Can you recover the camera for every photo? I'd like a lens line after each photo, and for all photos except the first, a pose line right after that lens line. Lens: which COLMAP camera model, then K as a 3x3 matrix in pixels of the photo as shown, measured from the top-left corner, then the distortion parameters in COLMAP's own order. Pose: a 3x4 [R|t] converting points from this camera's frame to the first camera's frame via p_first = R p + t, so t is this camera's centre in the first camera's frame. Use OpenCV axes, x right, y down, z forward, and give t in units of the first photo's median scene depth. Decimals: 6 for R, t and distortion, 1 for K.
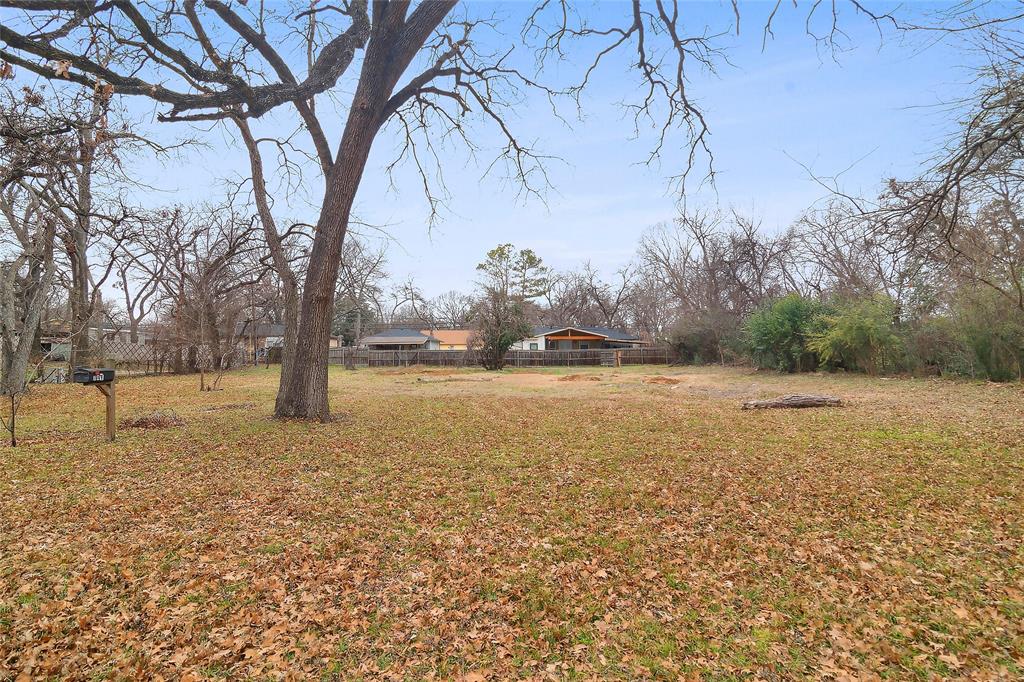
lens RADIAL K [[451.7, 0, 512.0], [0, 451.7, 341.0], [0, 0, 1]] dist [-0.000170, -0.000060]
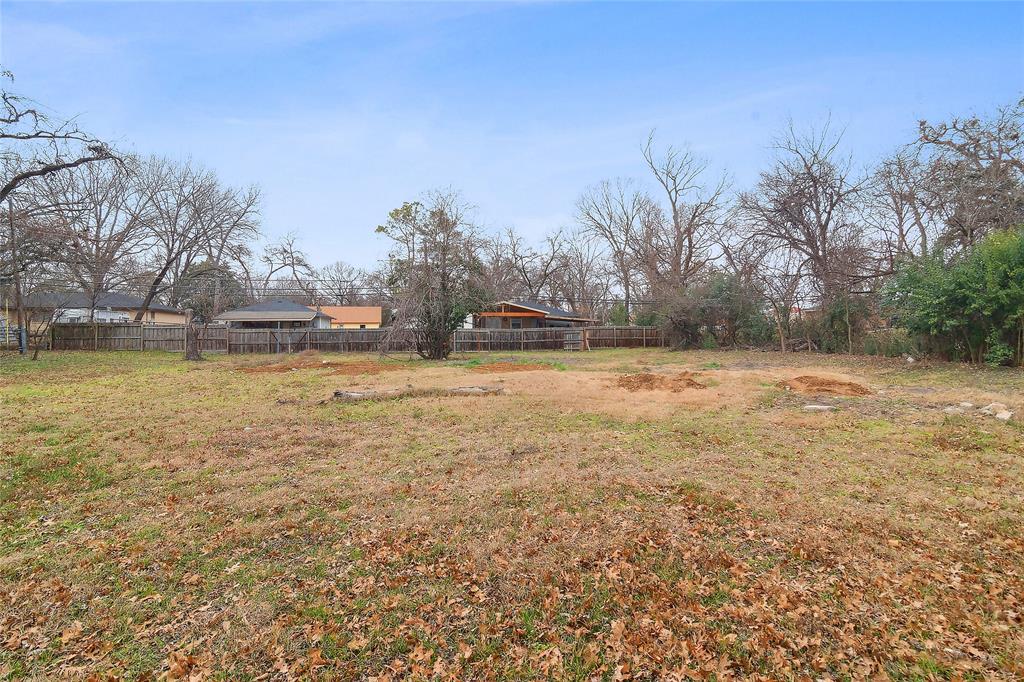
lens RADIAL K [[494.5, 0, 512.1], [0, 494.5, 323.1], [0, 0, 1]] dist [0.002557, 0.000260]
pose [[0.979421, 0.003204, 0.201805, -0.033421], [-0.004579, 0.999969, 0.006344, 0.003076], [-0.201778, -0.007137, 0.979405, 0.122871]]
